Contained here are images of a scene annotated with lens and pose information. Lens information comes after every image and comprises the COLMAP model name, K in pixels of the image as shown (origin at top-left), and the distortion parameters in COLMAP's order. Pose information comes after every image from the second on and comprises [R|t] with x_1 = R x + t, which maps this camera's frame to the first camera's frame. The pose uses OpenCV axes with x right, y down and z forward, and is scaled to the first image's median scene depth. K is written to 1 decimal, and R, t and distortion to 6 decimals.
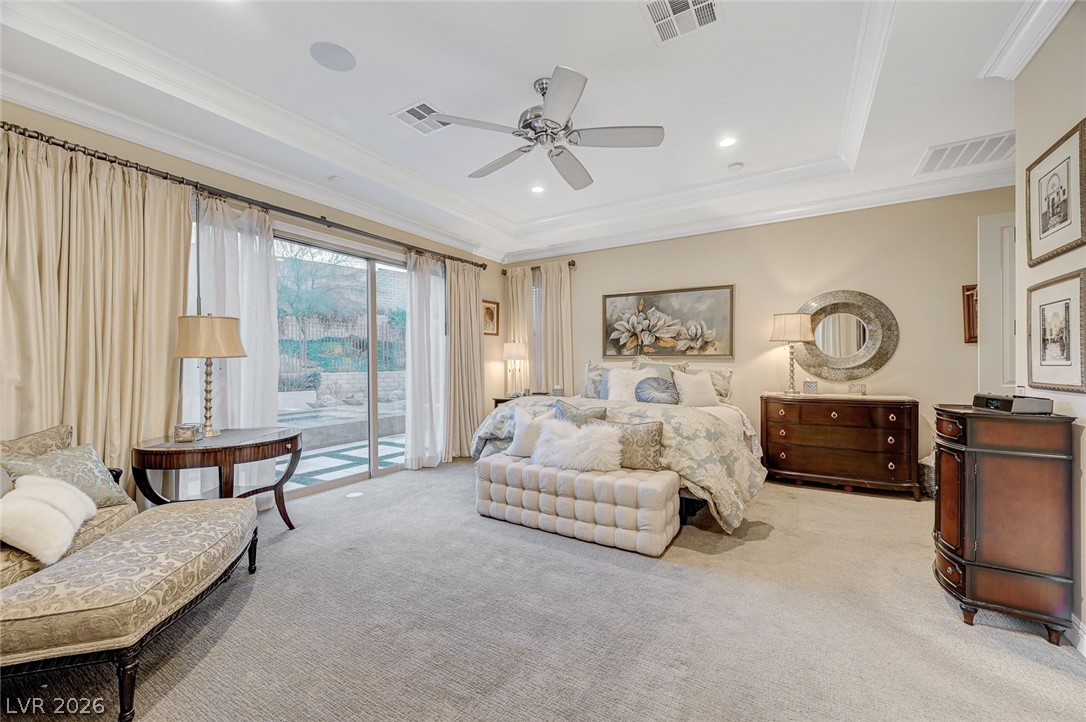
lens RADIAL K [[432.7, 0, 543.0], [0, 432.7, 361.0], [0, 0, 1]] dist [0.013642, -0.000028]
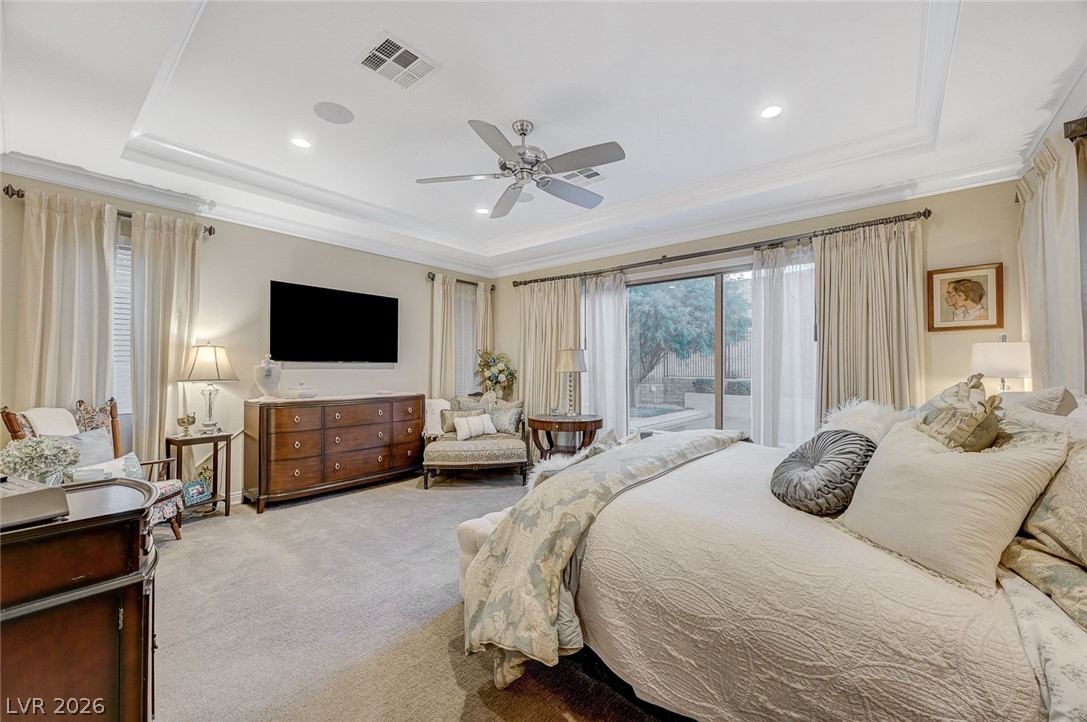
lens RADIAL K [[433.0, 0, 543.5], [0, 433.0, 361.0], [0, 0, 1]] dist [0.013642, -0.000028]
pose [[-0.153213, -0.014615, -0.988085, 0.603989], [-0.000622, 0.999892, -0.014693, -0.015269], [0.988193, -0.001636, -0.153206, 0.687056]]
